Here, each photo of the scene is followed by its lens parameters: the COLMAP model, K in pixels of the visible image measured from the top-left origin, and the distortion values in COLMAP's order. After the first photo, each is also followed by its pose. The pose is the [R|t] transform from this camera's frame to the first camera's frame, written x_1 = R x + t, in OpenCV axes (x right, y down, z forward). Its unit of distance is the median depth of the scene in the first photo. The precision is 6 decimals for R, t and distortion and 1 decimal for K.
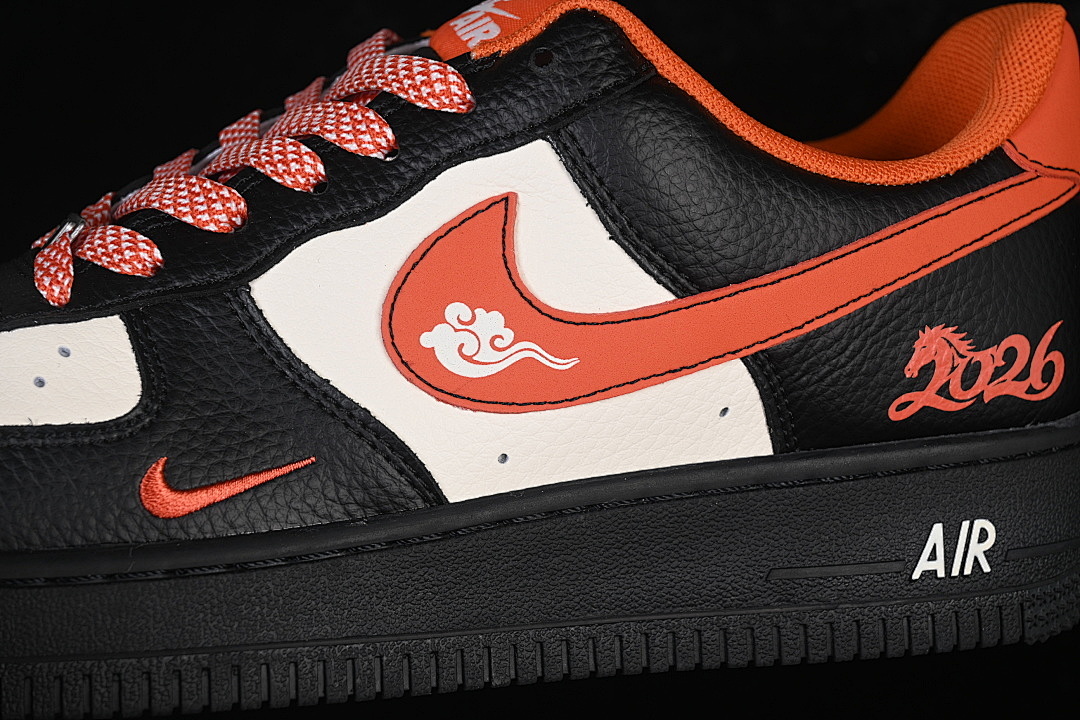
lens RADIAL K [[2297.8, 0, 536.1], [0, 2297.8, 359.3], [0, 0, 1]] dist [-0.048118, 0.000000]
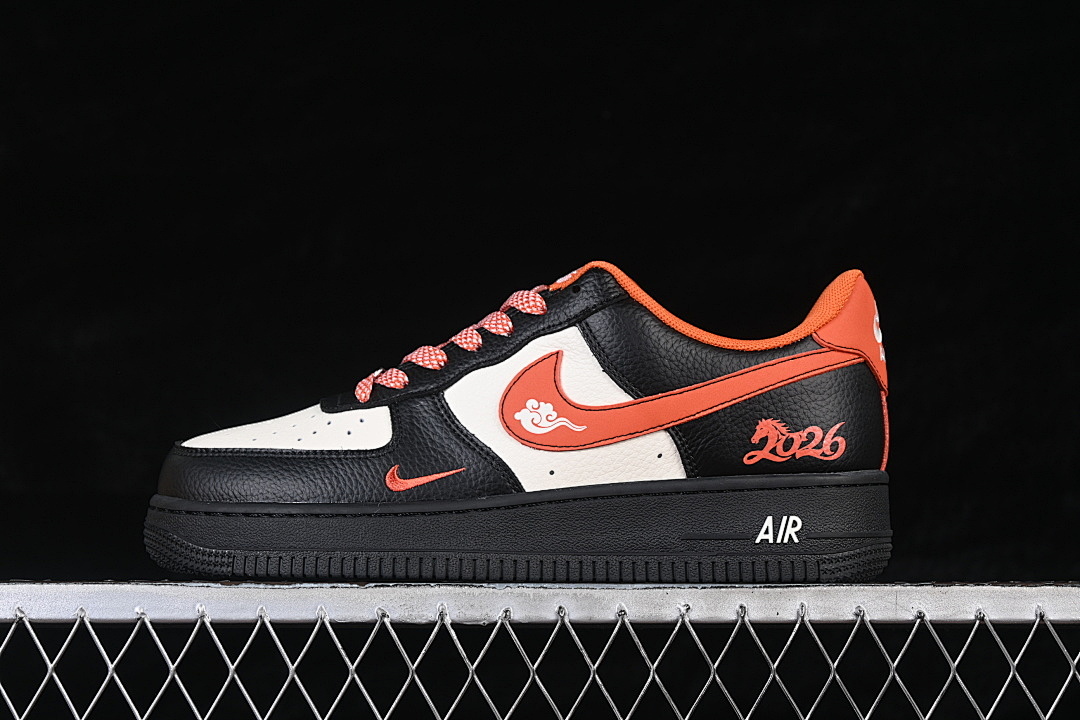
lens RADIAL K [[2297.8, 0, 537.1], [0, 2297.8, 351.5], [0, 0, 1]] dist [-0.048118, 0.000000]
pose [[0.962460, 0.001441, -0.271420, 0.551307], [-0.046226, 0.986247, -0.158684, 0.271060], [0.267458, 0.165273, 0.949290, -1.056915]]
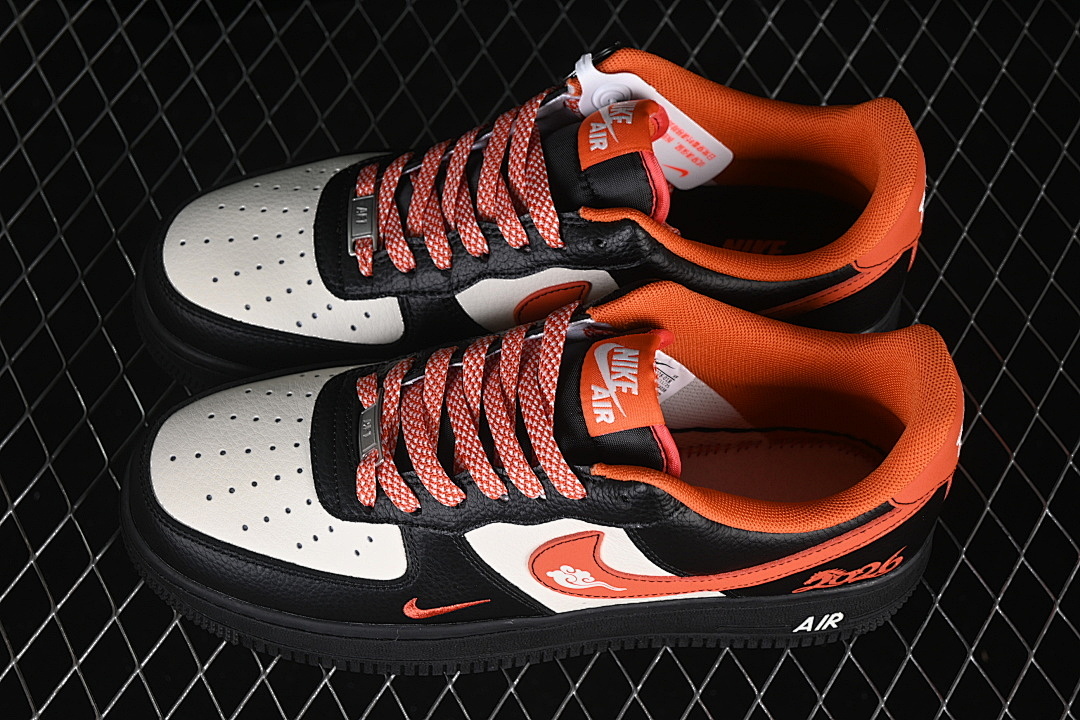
lens RADIAL K [[2297.8, 0, 539.3], [0, 2297.8, 360.8], [0, 0, 1]] dist [-0.048118, 0.000000]
pose [[0.980179, 0.189973, -0.056207, 0.018709], [-0.073040, 0.610246, 0.788838, -1.633487], [0.184158, -0.769097, 0.612026, -0.062504]]
